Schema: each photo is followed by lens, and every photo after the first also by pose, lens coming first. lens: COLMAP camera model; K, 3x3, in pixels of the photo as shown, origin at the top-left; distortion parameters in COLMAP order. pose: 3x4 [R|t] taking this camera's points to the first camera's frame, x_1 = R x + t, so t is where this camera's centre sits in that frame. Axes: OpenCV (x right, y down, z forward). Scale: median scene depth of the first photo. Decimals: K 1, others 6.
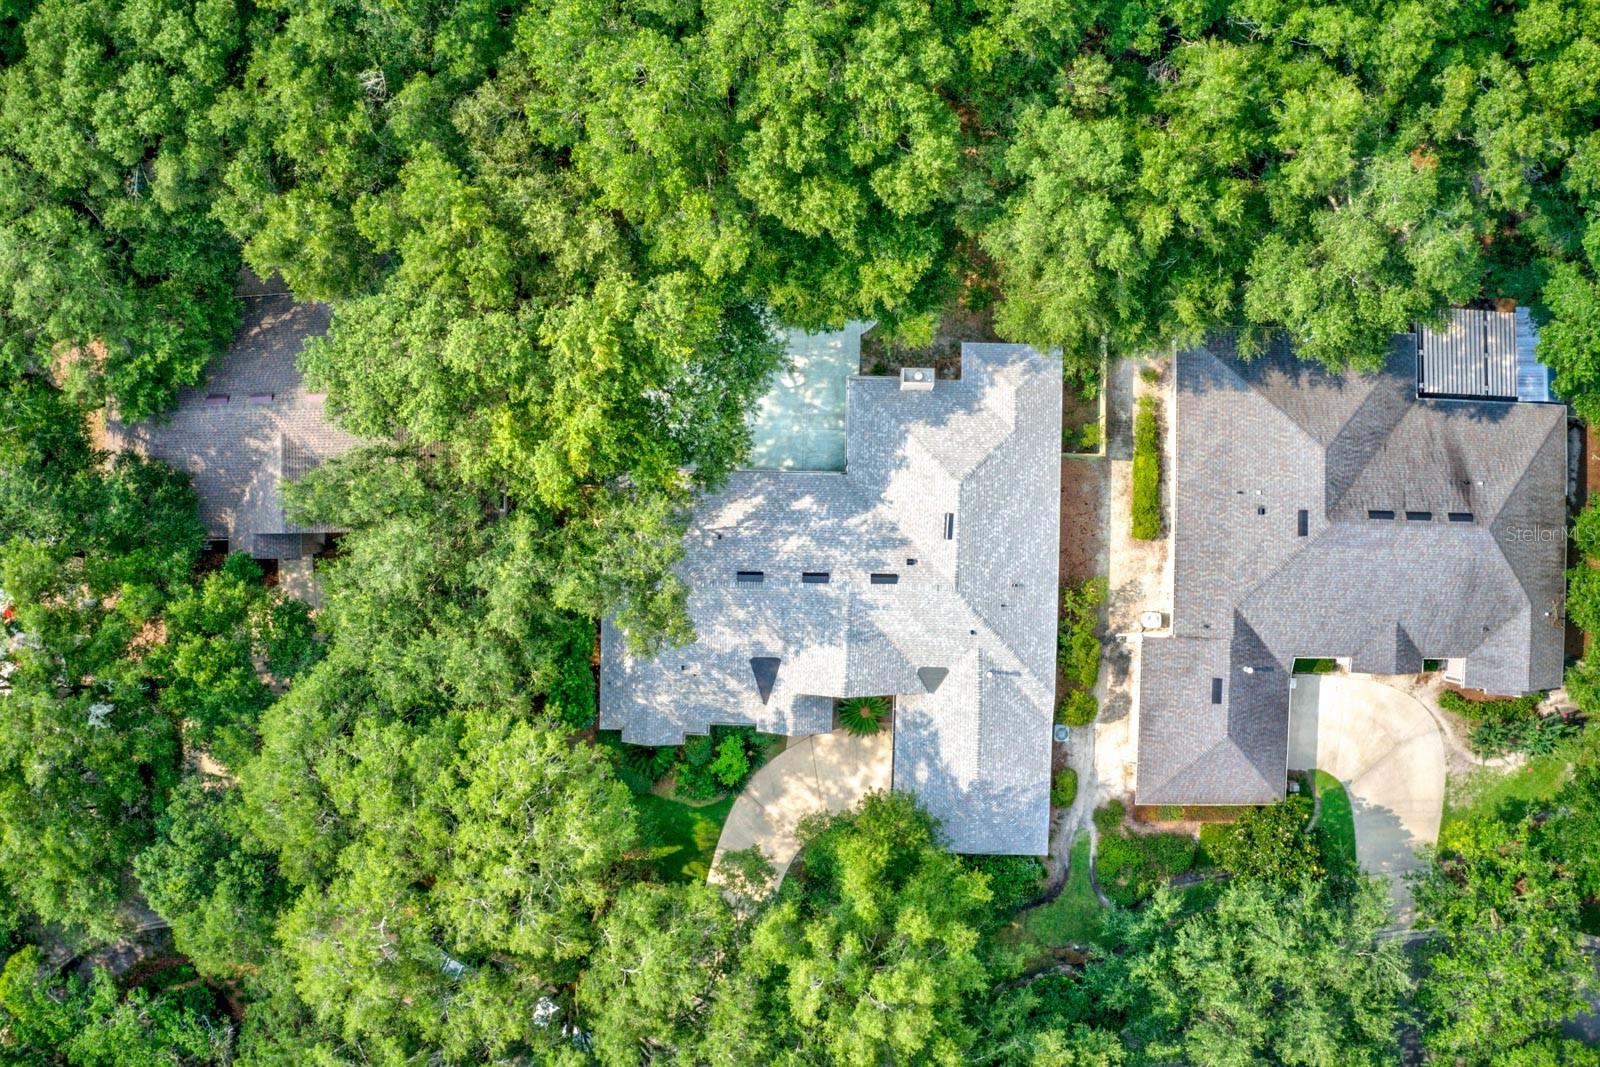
lens RADIAL K [[1260.5, 0, 801.7], [0, 1260.5, 534.6], [0, 0, 1]] dist [-0.202558, 0.017930]
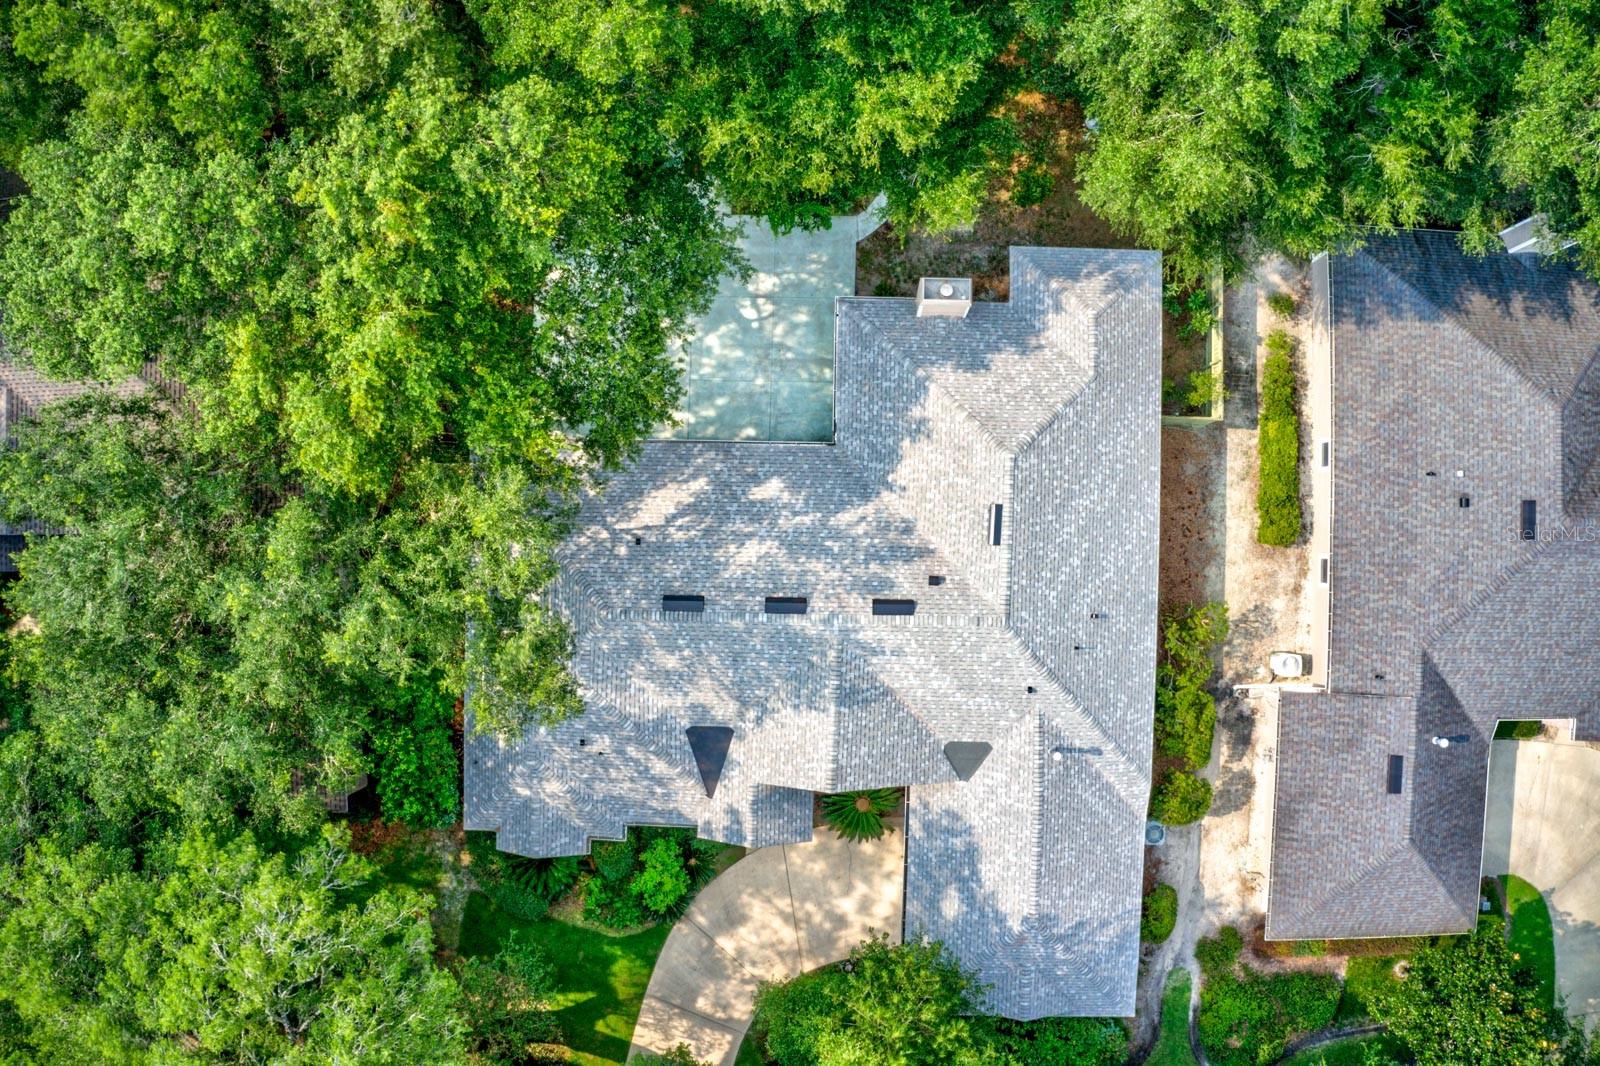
lens RADIAL K [[1260.5, 0, 795.5], [0, 1260.5, 534.2], [0, 0, 1]] dist [-0.202558, 0.017930]
pose [[1.000000, 0.000363, -0.000880, 0.015849], [-0.000366, 0.999994, -0.003491, 0.000397], [0.000879, 0.003492, 0.999994, 0.353482]]
